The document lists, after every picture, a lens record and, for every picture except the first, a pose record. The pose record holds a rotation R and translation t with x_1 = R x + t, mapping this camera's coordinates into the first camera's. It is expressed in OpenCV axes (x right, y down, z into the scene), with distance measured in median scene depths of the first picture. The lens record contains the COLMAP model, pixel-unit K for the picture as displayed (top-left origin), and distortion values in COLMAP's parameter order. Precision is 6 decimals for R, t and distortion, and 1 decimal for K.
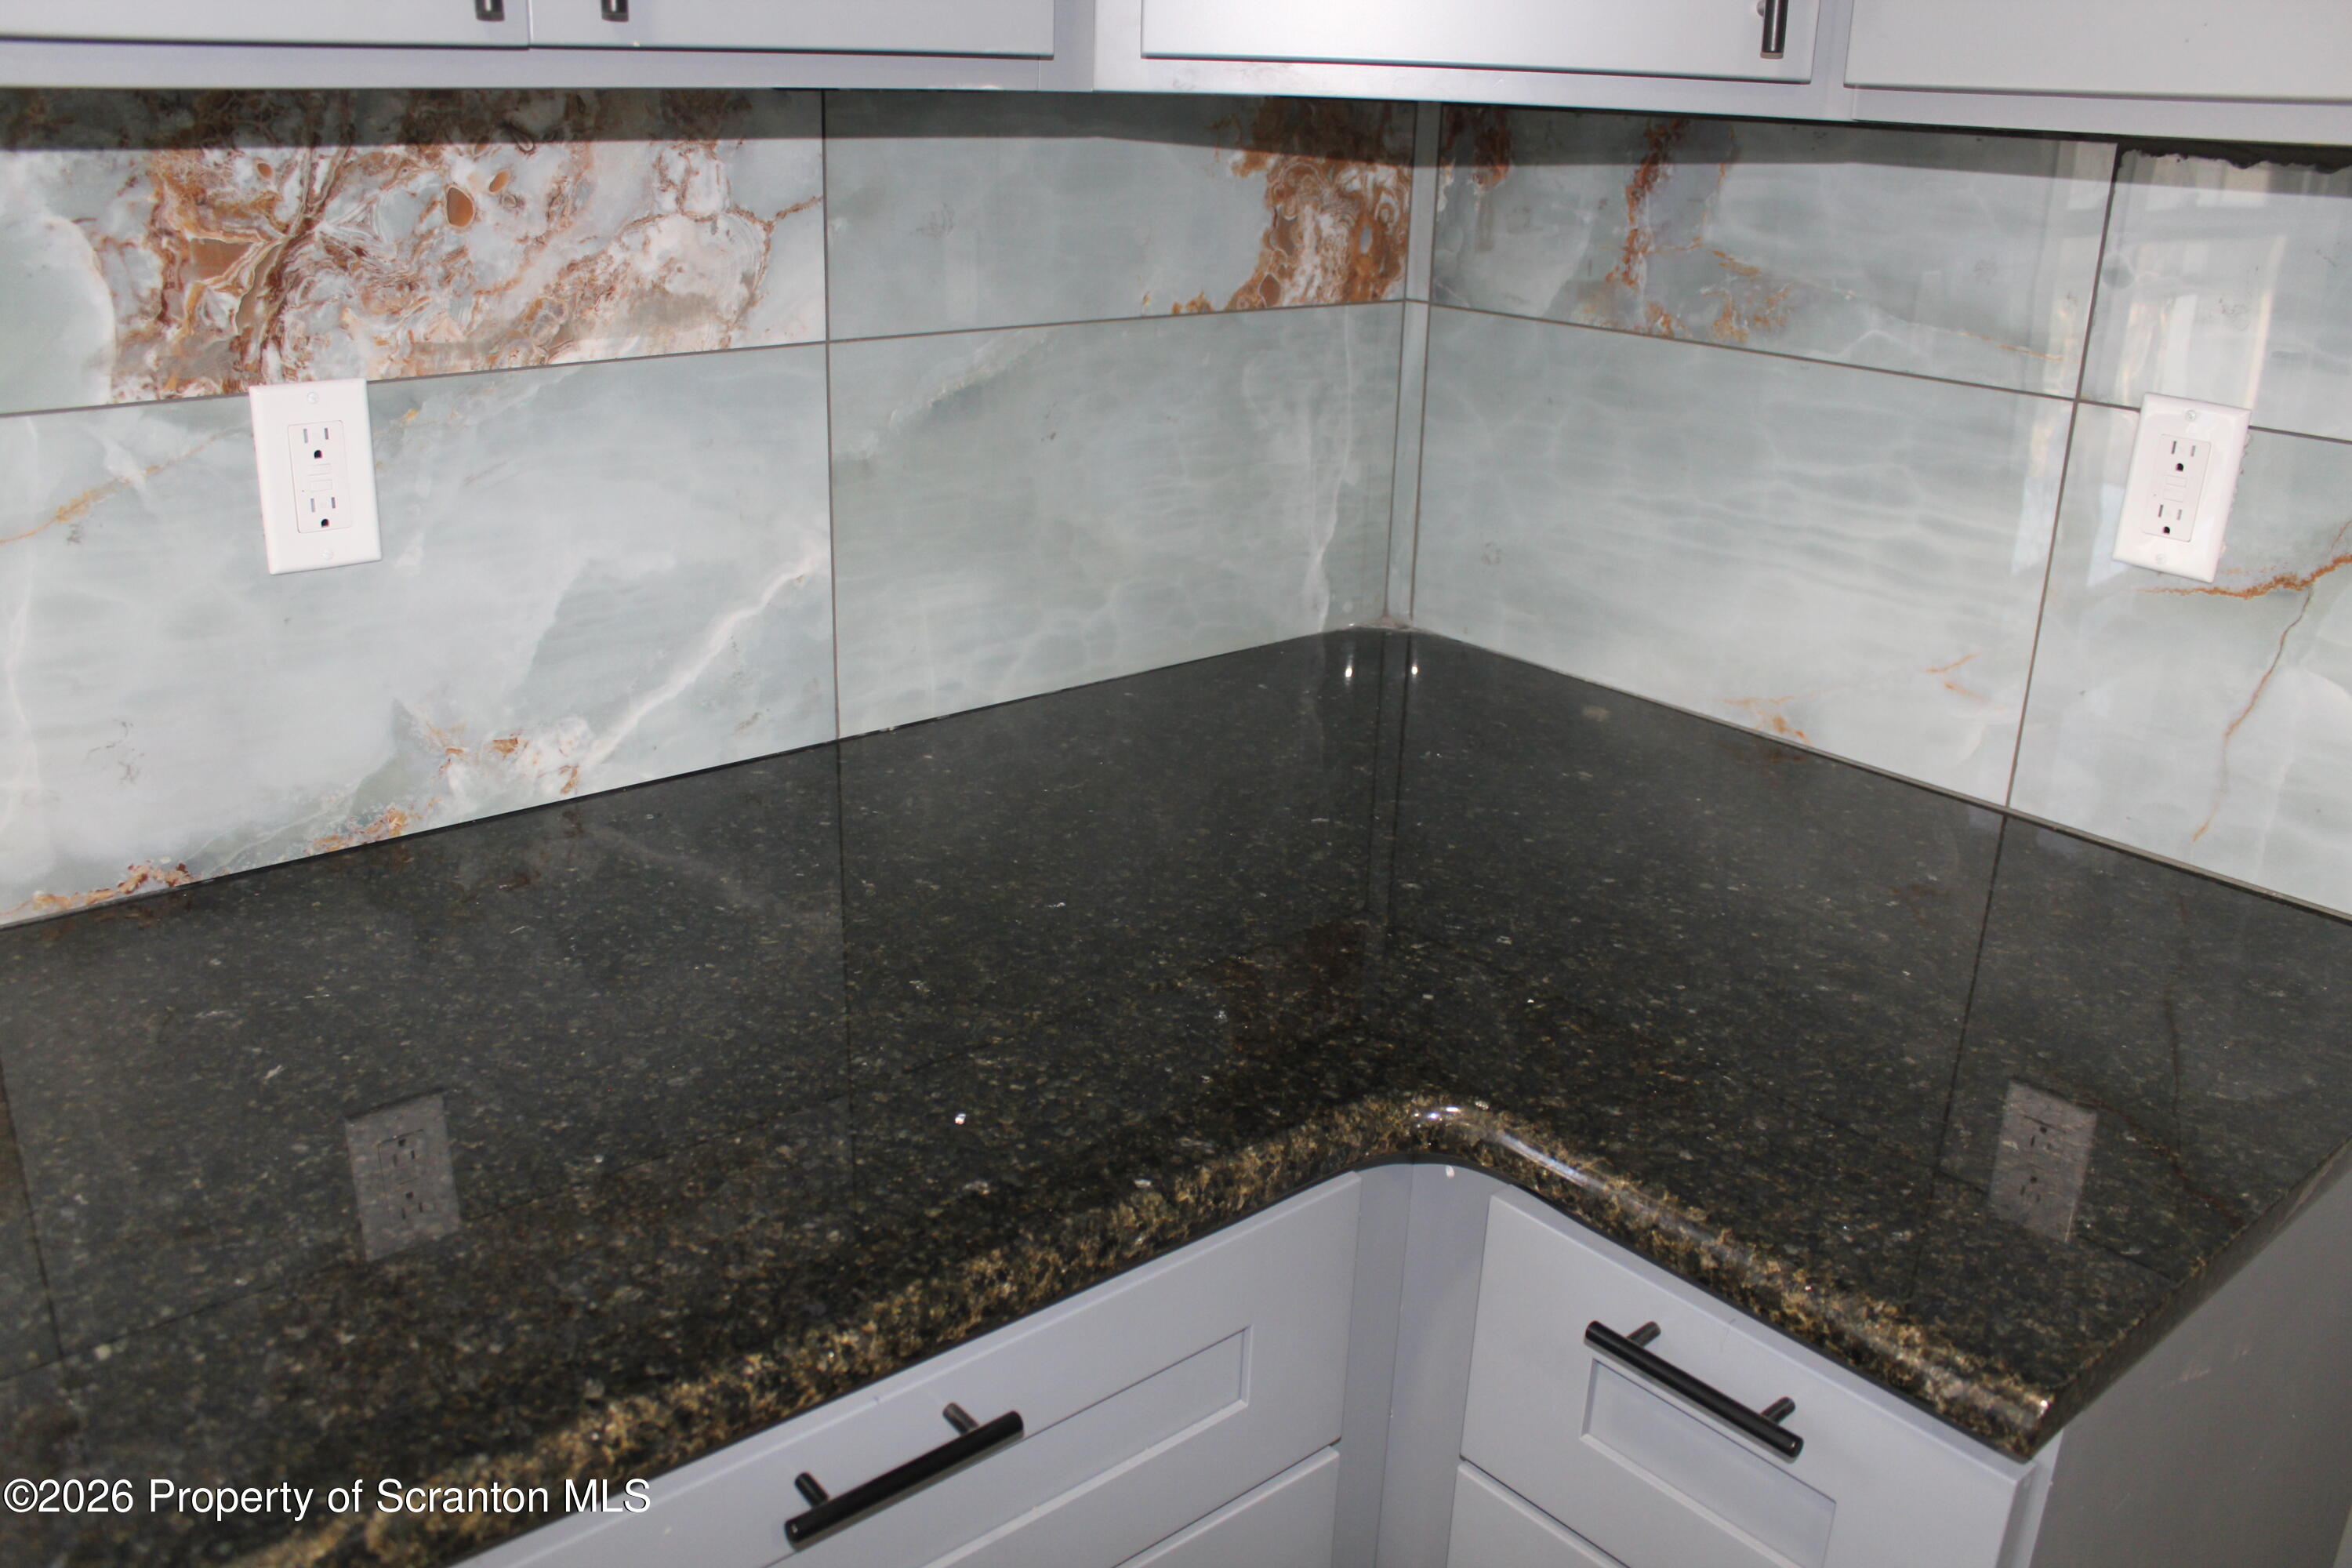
lens RADIAL K [[1933.4, 0, 1176.0], [0, 1933.4, 784.0], [0, 0, 1]] dist [-0.183449, 0.163506]
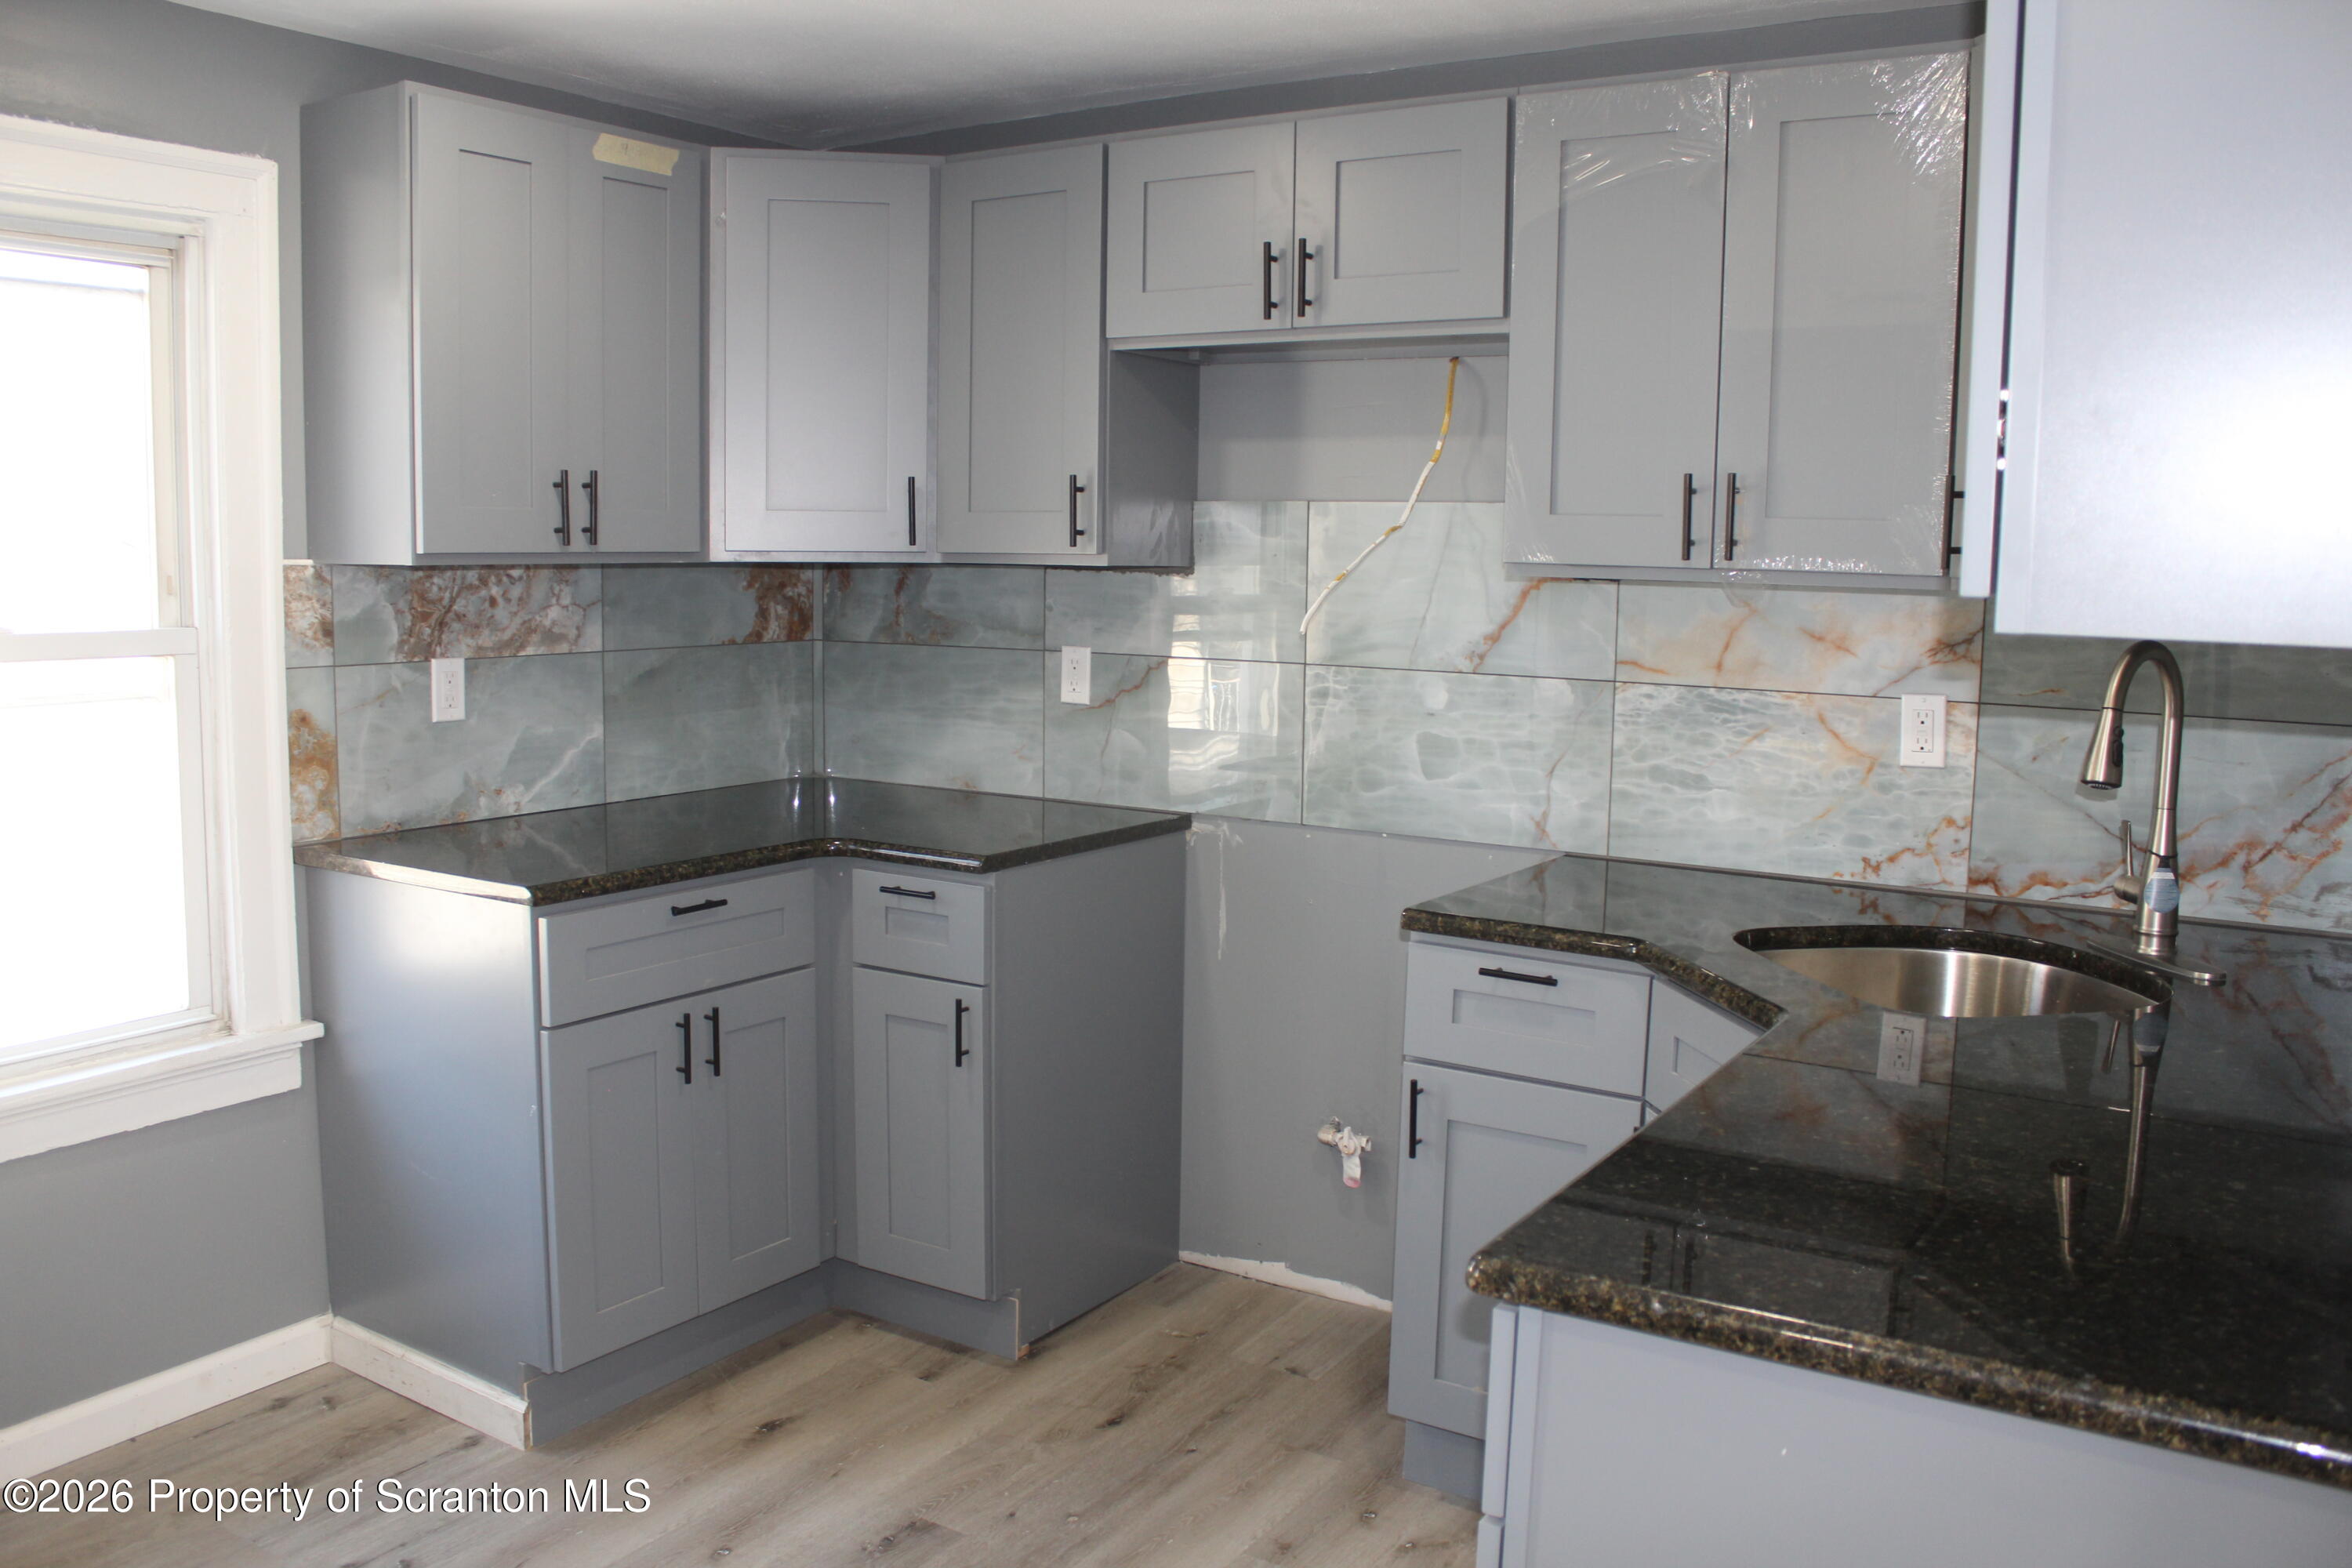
lens RADIAL K [[1933.4, 0, 1176.0], [0, 1933.4, 784.0], [0, 0, 1]] dist [-0.183449, 0.163506]
pose [[0.956722, -0.047684, 0.287071, -0.191365], [0.109460, 0.973004, -0.203178, 0.609152], [-0.269633, 0.225808, 0.936114, -1.769692]]
